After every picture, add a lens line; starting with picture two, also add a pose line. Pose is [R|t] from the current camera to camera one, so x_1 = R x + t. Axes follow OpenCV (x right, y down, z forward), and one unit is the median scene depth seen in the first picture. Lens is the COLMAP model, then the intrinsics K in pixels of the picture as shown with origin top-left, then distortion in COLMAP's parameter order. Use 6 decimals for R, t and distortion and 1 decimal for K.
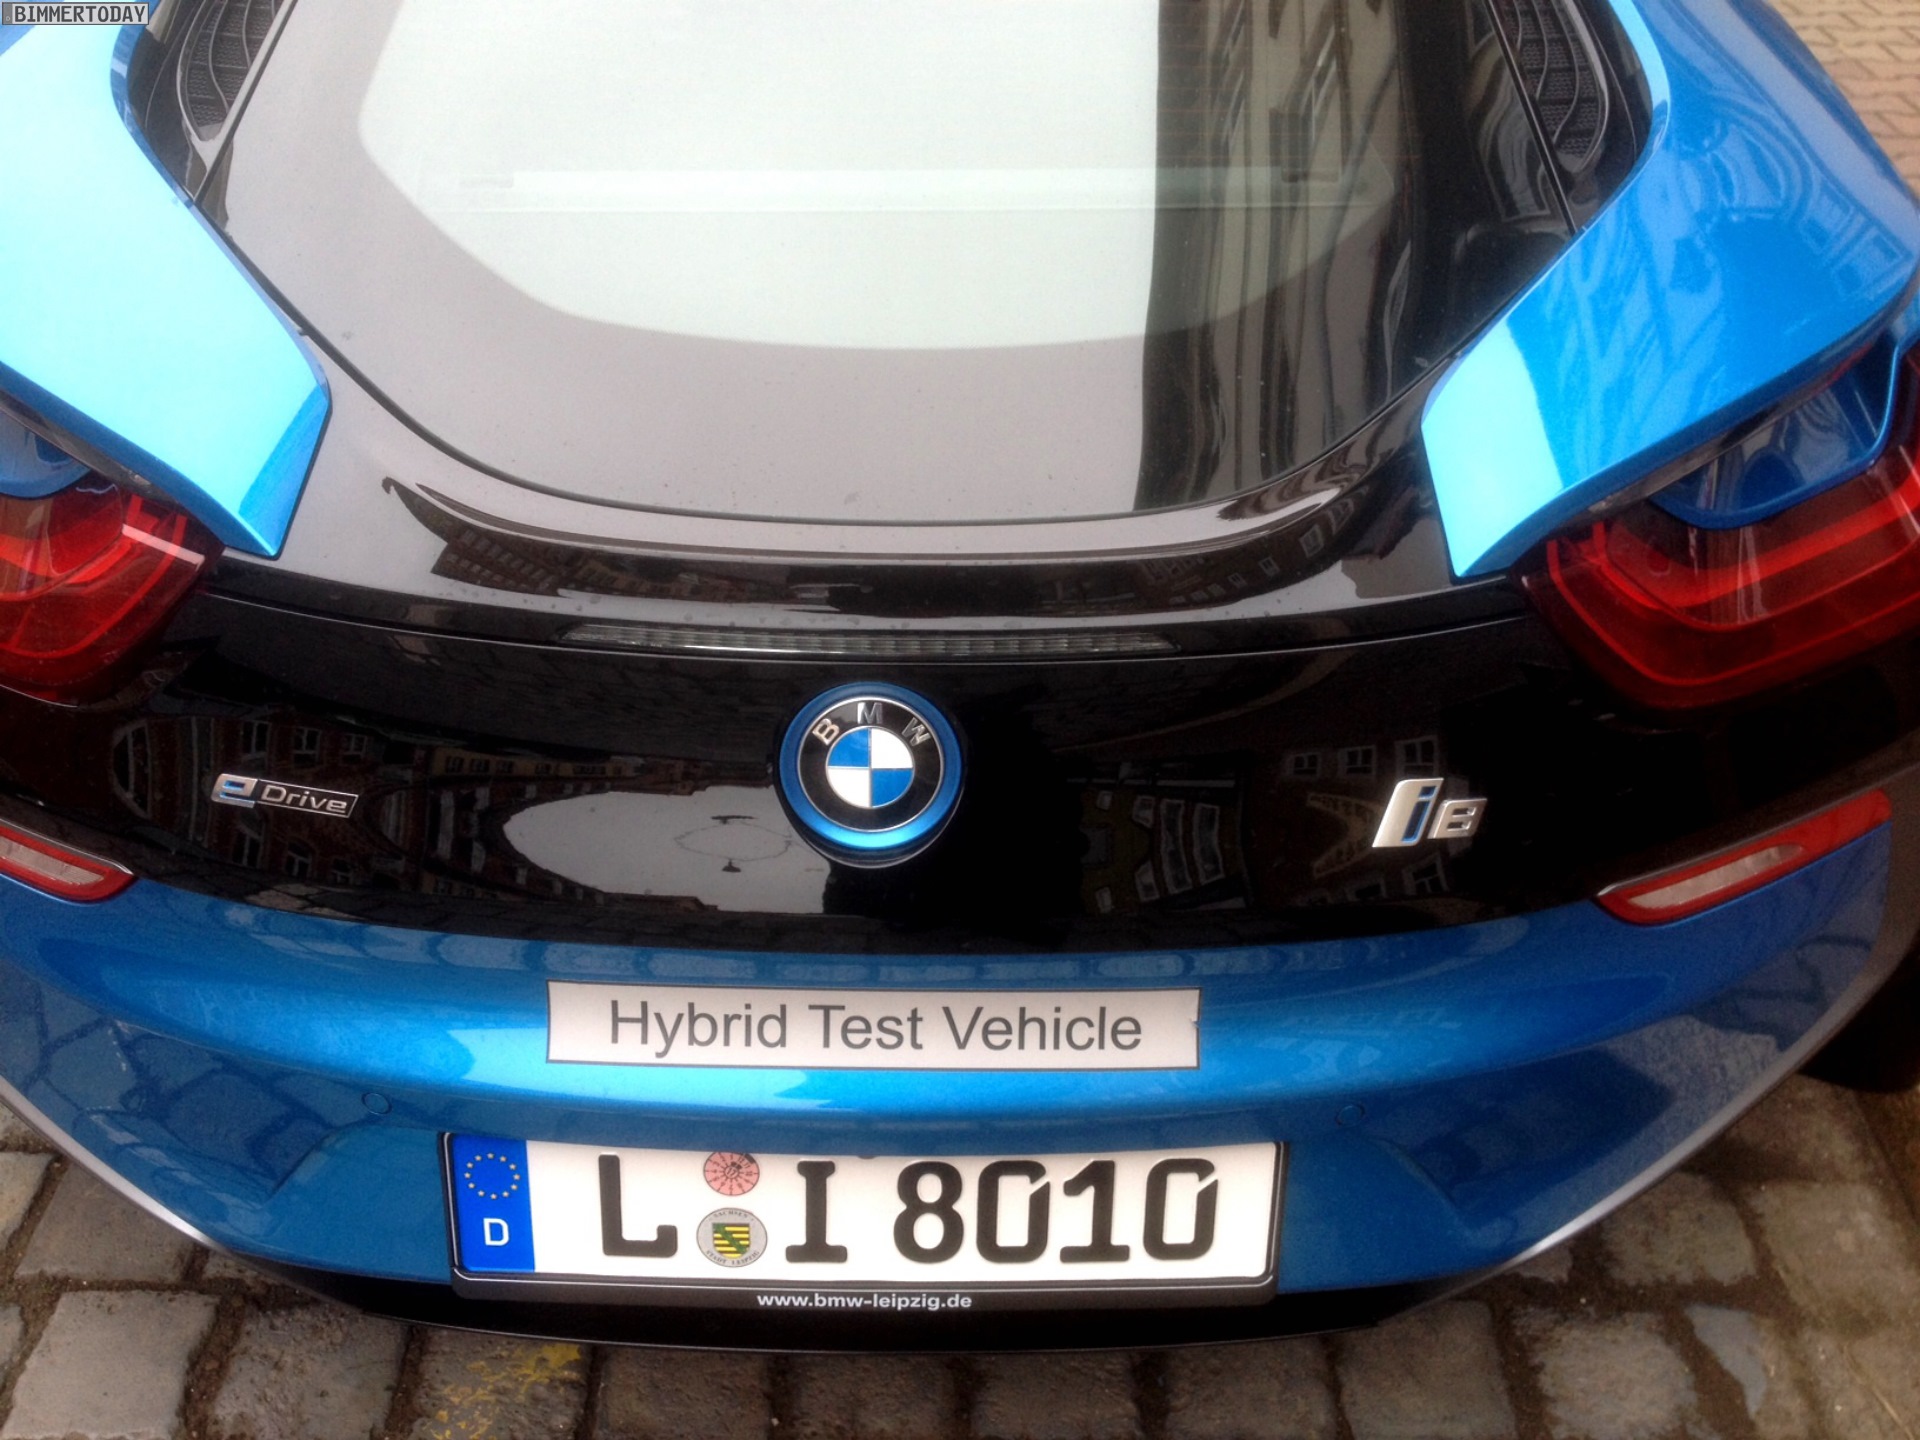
lens RADIAL K [[1761.8, 0, 961.5], [0, 1761.8, 696.9], [0, 0, 1]] dist [0.118625, -0.159215]
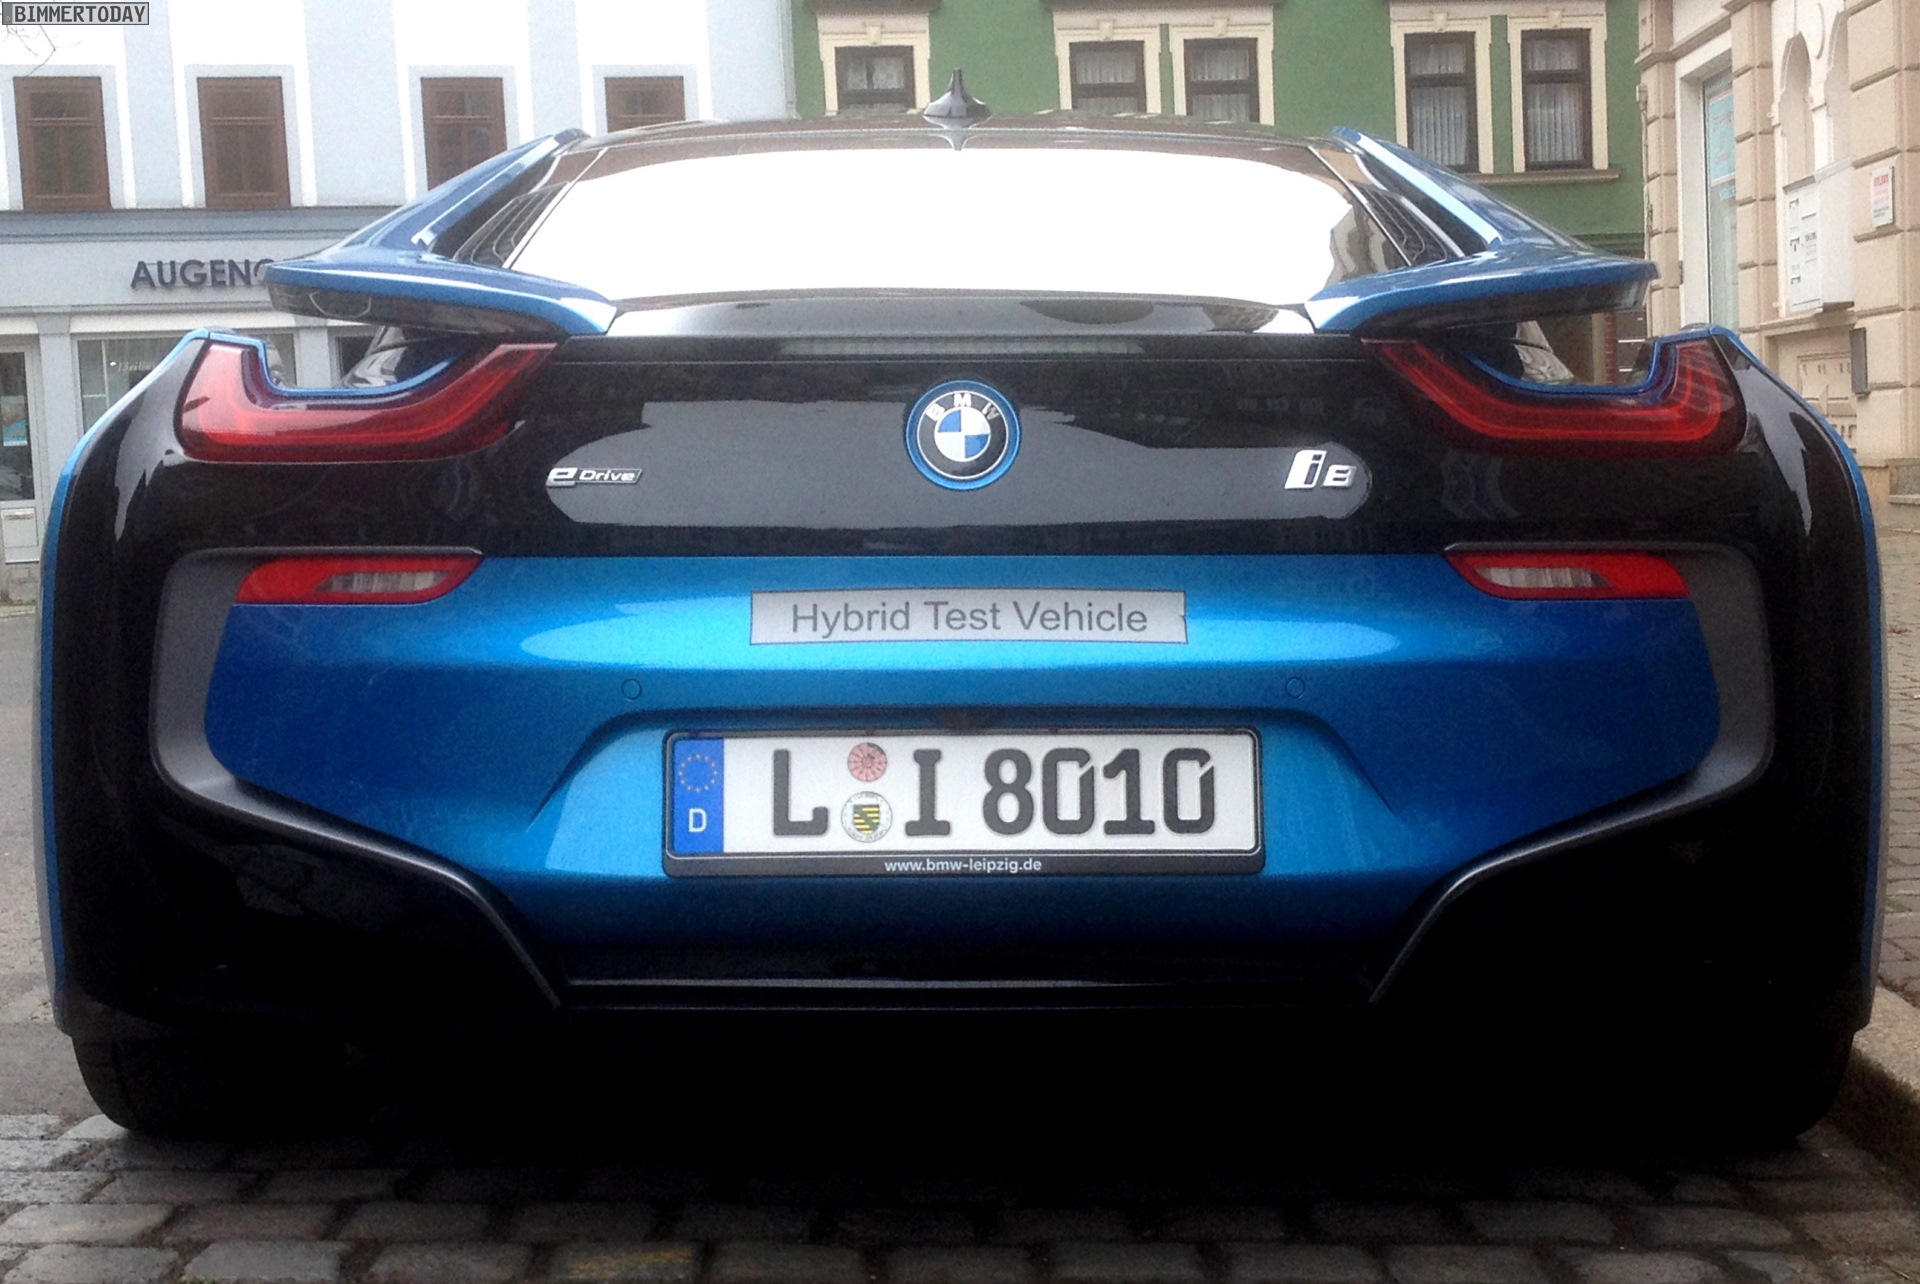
lens RADIAL K [[3052.7, 0, 960.0], [0, 3052.7, 642.0], [0, 0, 1]] dist [0.072249, 0.152914]
pose [[0.999503, -0.030945, -0.005967, -0.038442], [0.023412, 0.855837, -0.516715, 1.437176], [0.021097, 0.516319, 0.856137, -1.120835]]
